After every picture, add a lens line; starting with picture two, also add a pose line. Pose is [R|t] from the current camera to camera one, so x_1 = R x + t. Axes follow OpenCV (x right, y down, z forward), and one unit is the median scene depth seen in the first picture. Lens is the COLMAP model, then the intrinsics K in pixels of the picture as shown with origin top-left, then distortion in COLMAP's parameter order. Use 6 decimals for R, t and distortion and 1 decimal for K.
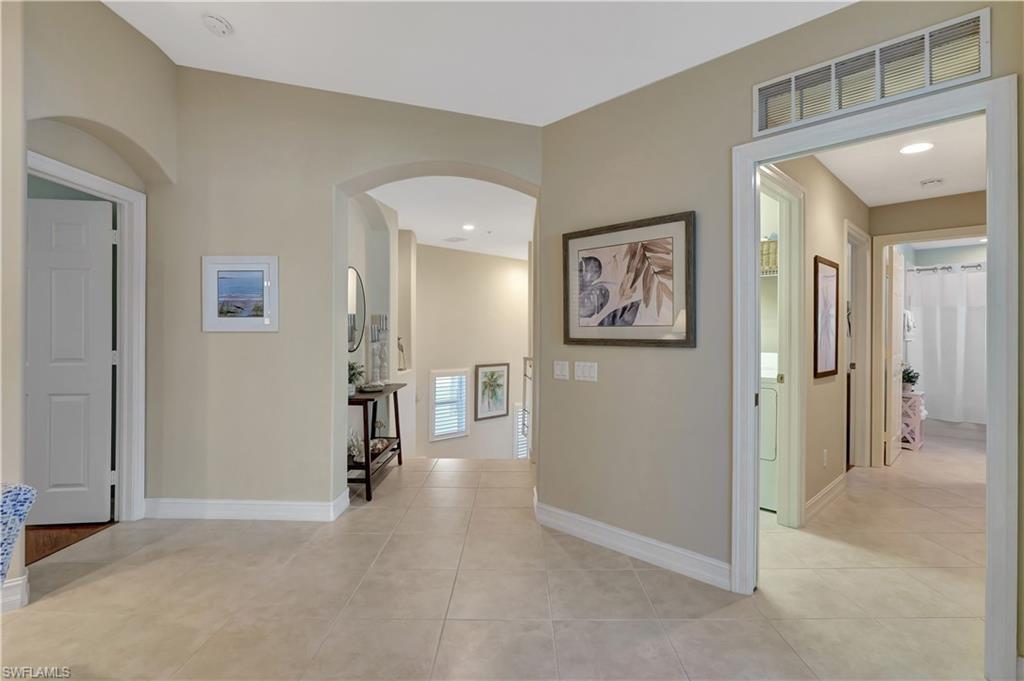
lens RADIAL K [[502.4, 0, 517.0], [0, 502.4, 334.4], [0, 0, 1]] dist [-0.013568, -0.002591]
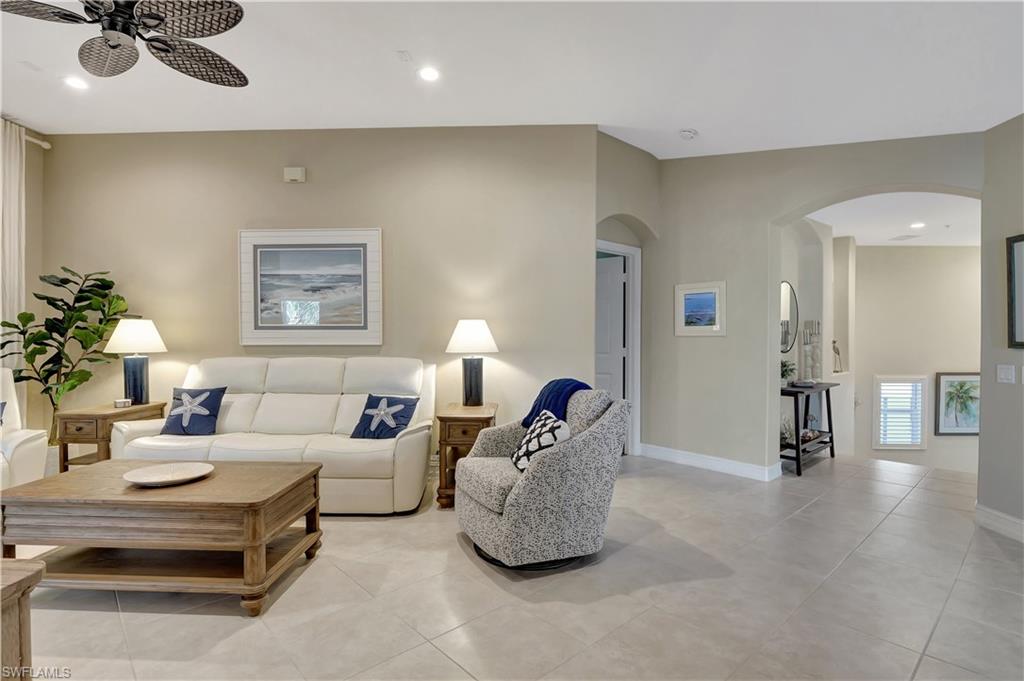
lens RADIAL K [[502.4, 0, 514.1], [0, 502.4, 334.2], [0, 0, 1]] dist [-0.013568, -0.002591]
pose [[0.679040, -0.003723, -0.734092, 0.119178], [-0.001368, 0.999979, -0.006337, -0.000717], [0.734100, 0.005308, 0.679021, -0.312559]]
